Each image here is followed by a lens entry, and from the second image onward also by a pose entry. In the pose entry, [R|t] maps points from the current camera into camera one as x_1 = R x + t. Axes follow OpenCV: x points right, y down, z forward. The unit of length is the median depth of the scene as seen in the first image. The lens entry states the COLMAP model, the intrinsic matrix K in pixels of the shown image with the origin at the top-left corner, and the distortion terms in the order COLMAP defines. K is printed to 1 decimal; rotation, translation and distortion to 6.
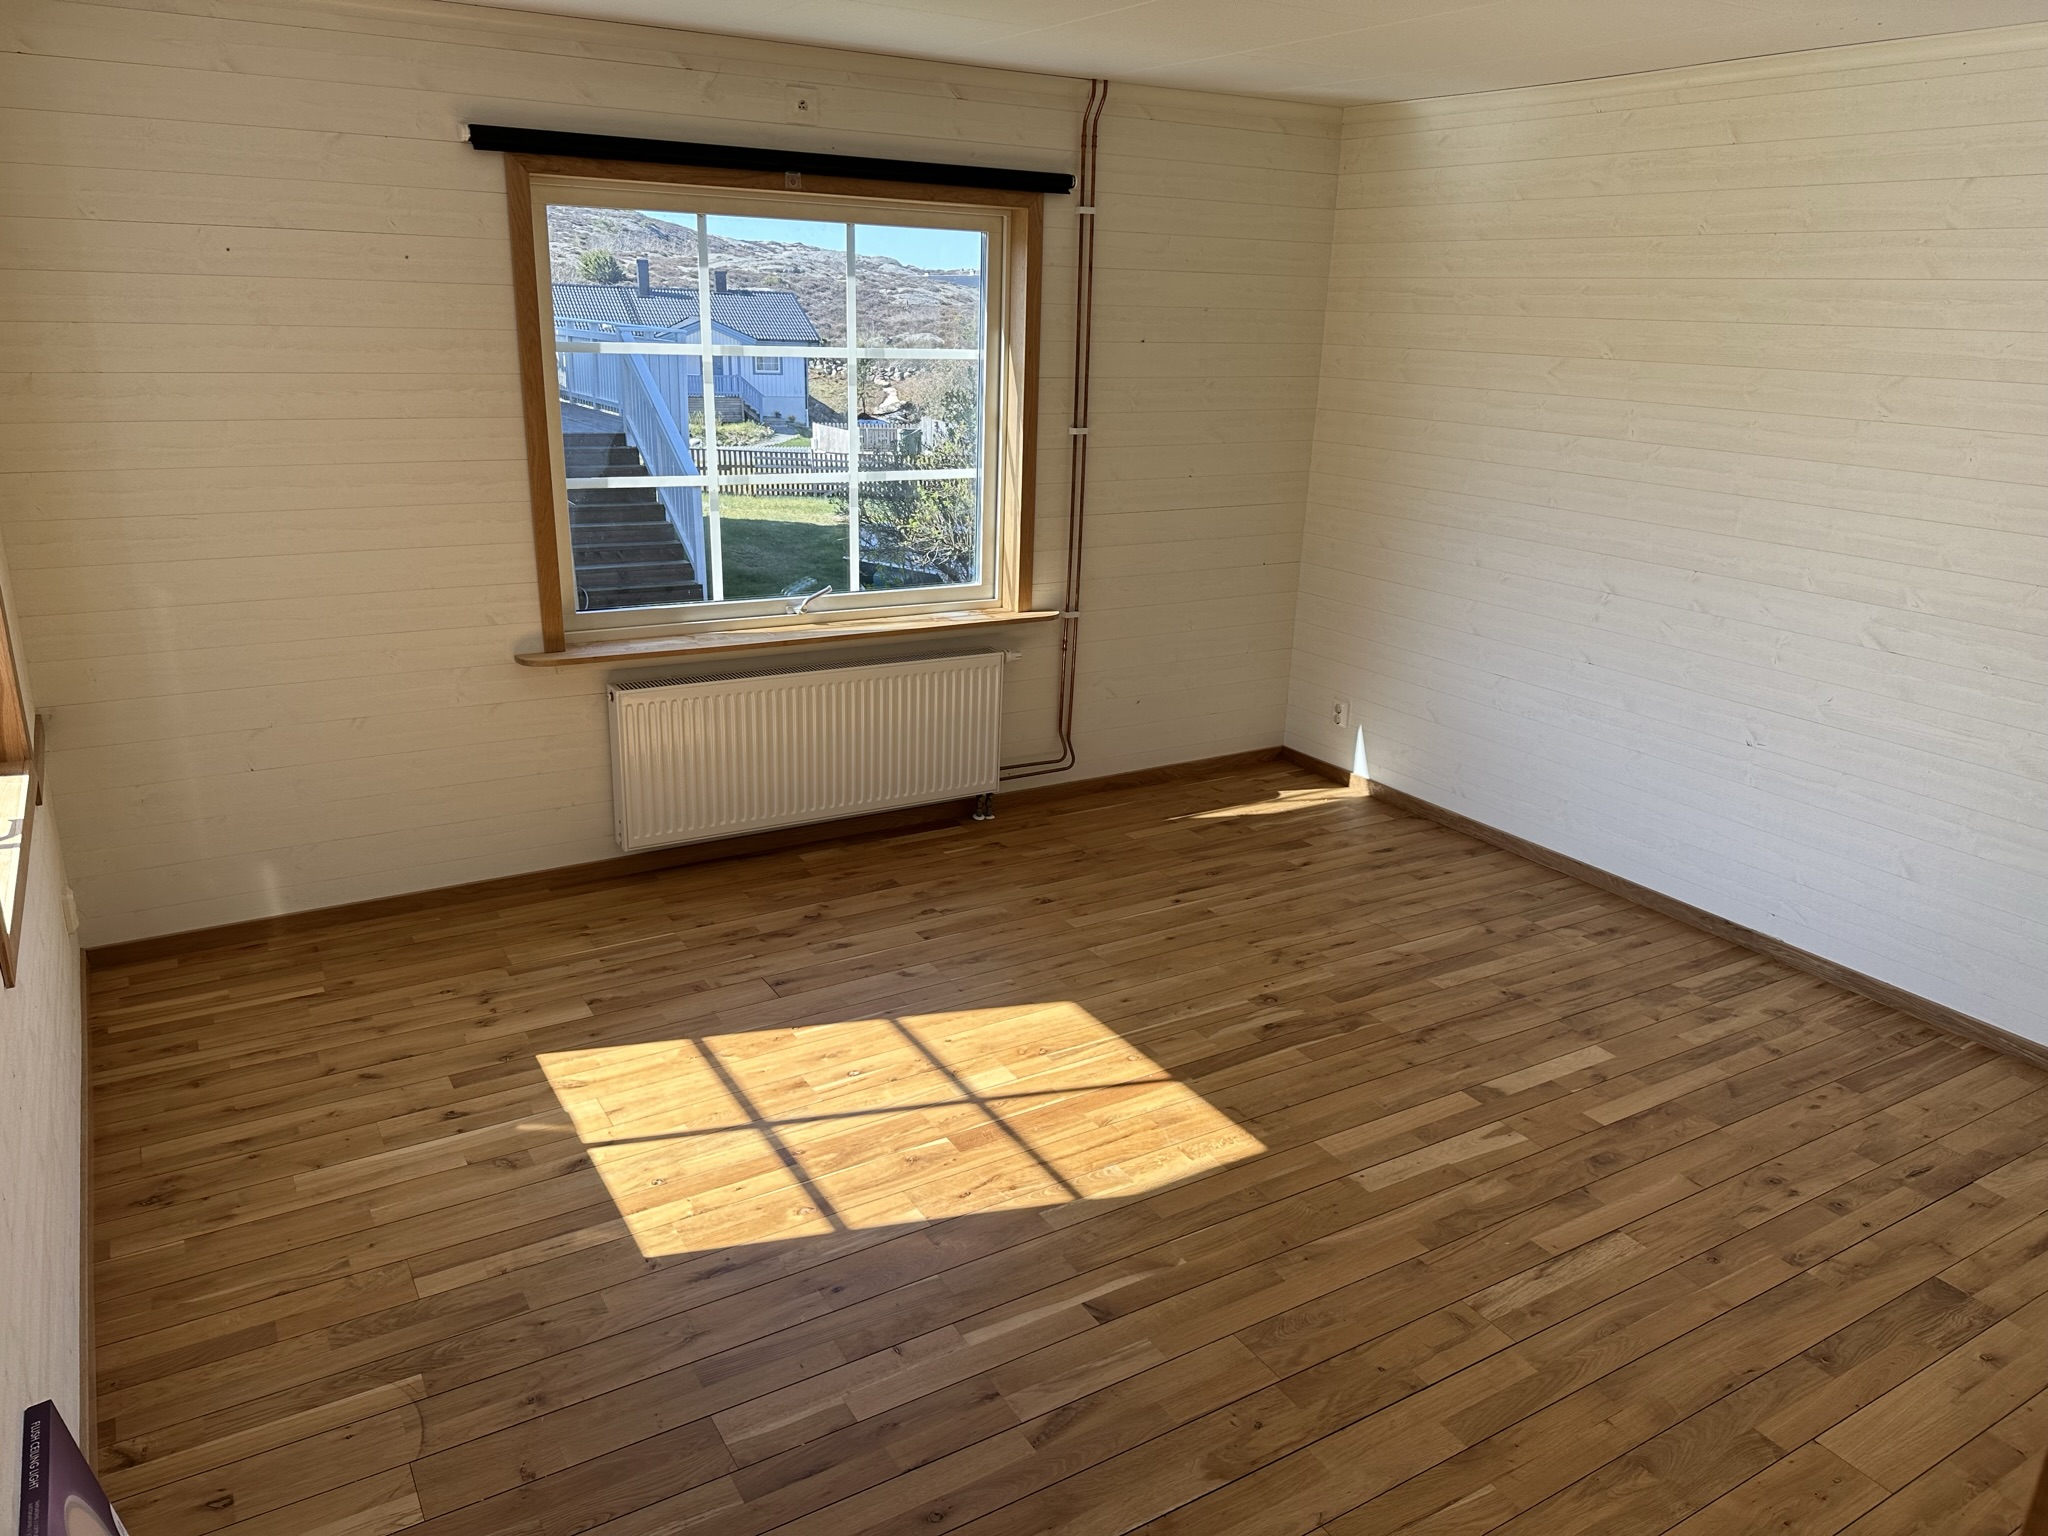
lens RADIAL K [[1434.4, 0, 1022.1], [0, 1434.4, 767.5], [0, 0, 1]] dist [0.020155, -0.015982]
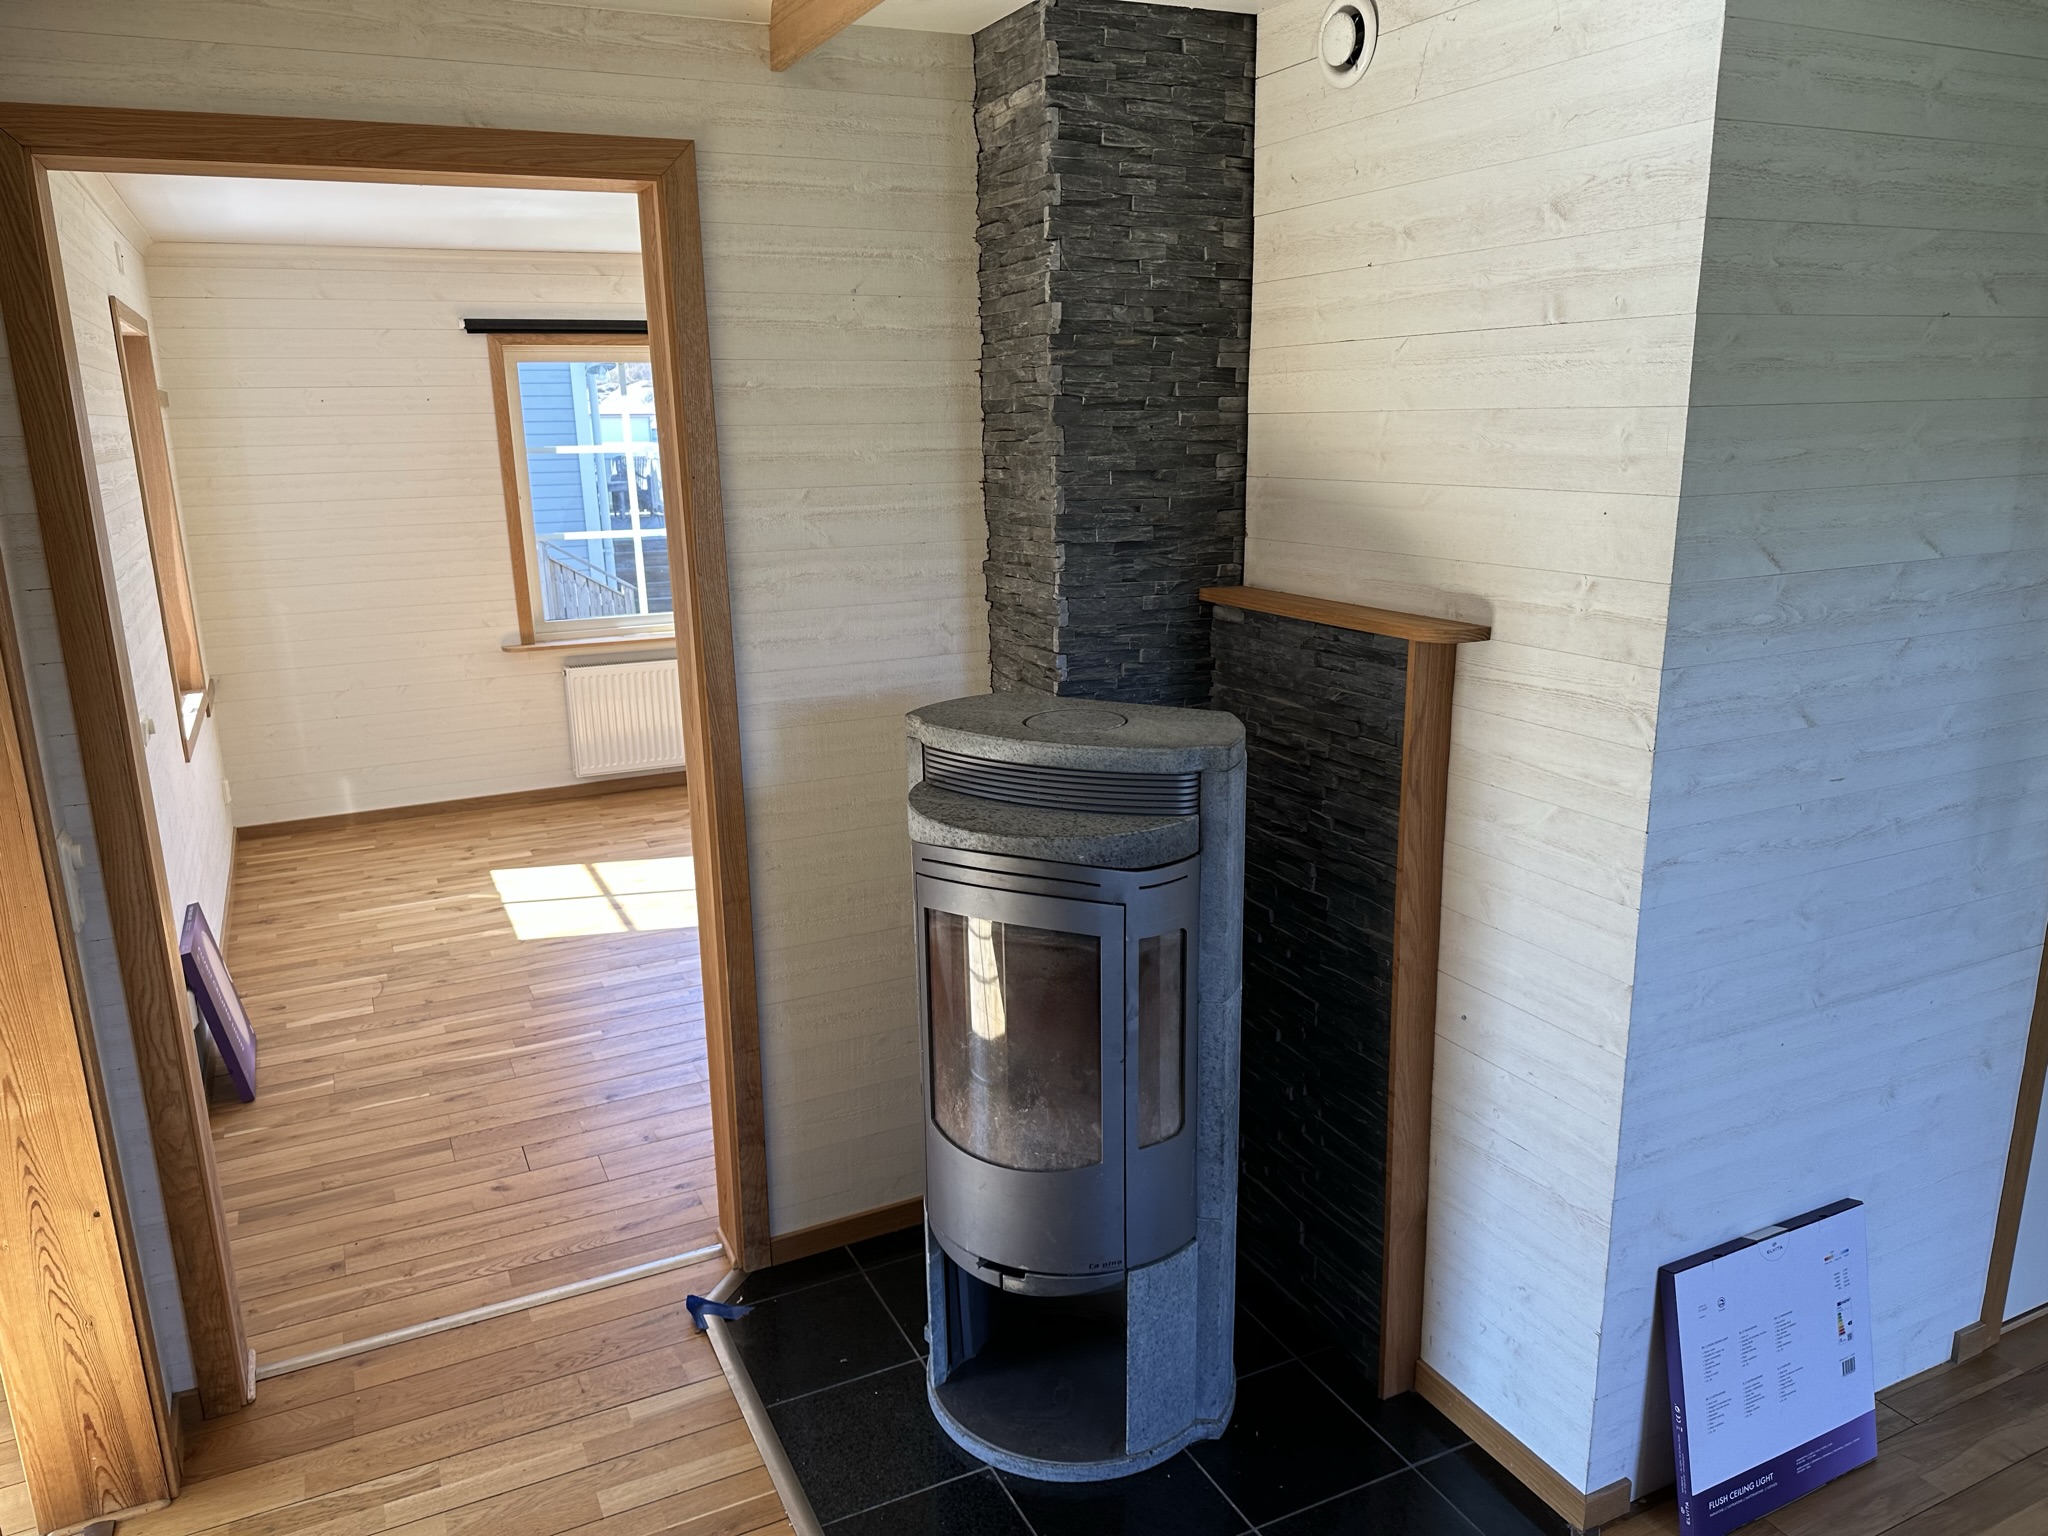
lens RADIAL K [[1434.4, 0, 1023.7], [0, 1434.4, 771.0], [0, 0, 1]] dist [0.020155, -0.015982]
pose [[0.995149, -0.025073, -0.095134, 0.414113], [0.018529, 0.997440, -0.069063, 0.203917], [0.096622, 0.066965, 0.993066, -0.562911]]
